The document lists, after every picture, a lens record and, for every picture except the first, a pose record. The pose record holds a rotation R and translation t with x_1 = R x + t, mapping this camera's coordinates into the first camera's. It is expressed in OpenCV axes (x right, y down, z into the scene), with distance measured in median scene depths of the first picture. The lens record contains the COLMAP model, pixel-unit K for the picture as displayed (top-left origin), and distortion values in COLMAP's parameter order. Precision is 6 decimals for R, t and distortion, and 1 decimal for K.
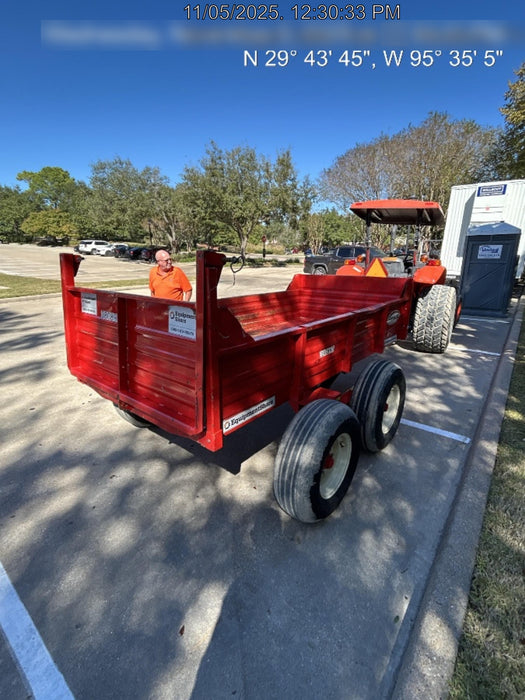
lens RADIAL K [[341.7, 0, 269.1], [0, 341.7, 350.0], [0, 0, 1]] dist [-0.016551, 0.005373]
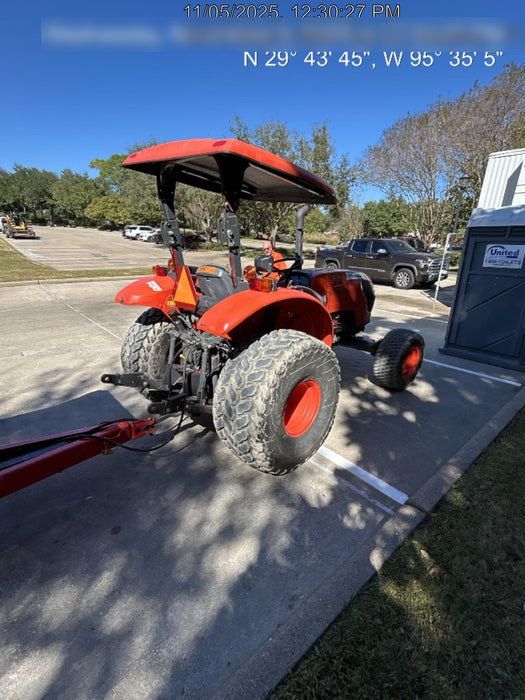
lens RADIAL K [[341.7, 0, 260.3], [0, 341.7, 352.2], [0, 0, 1]] dist [-0.016551, 0.005373]
pose [[0.979046, 0.086597, -0.184309, 0.073001], [-0.079834, 0.995845, 0.043816, -0.023810], [0.187337, -0.028183, 0.981891, 0.070691]]
